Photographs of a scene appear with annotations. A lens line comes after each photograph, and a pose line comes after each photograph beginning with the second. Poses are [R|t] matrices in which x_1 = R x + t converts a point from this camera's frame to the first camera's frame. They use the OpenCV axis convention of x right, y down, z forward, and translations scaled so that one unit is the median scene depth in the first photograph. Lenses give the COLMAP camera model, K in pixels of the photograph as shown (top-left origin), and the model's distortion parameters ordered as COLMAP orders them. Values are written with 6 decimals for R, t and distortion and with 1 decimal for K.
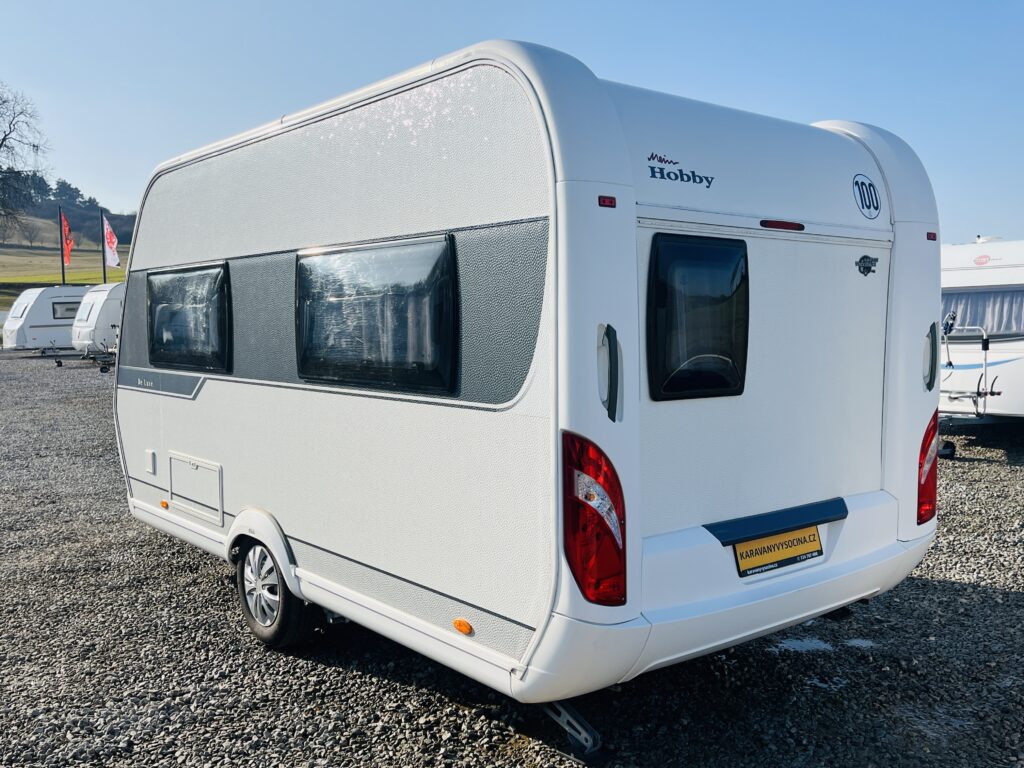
lens RADIAL K [[968.3, 0, 512.0], [0, 968.3, 384.0], [0, 0, 1]] dist [0.005707, -0.003102]
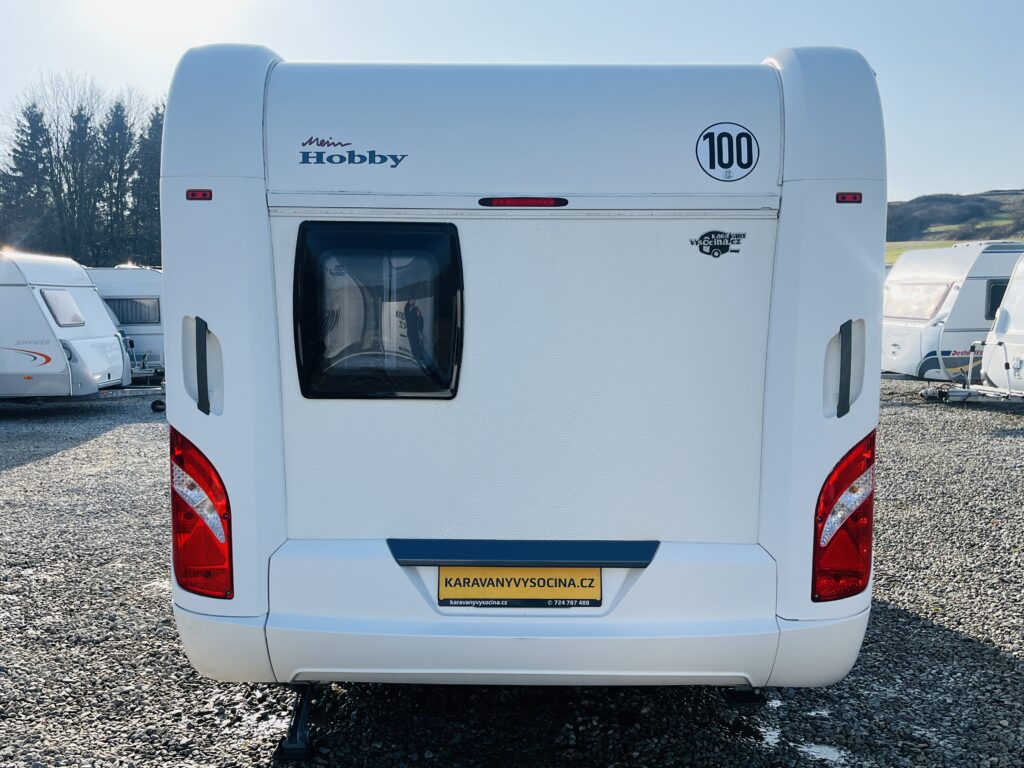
lens RADIAL K [[934.0, 0, 512.0], [0, 934.0, 384.0], [0, 0, 1]] dist [0.044699, -0.013999]
pose [[0.770145, 0.055027, -0.635491, 0.812310], [-0.047689, 0.998451, 0.028661, -0.029622], [0.636084, 0.008233, 0.771576, 0.378890]]
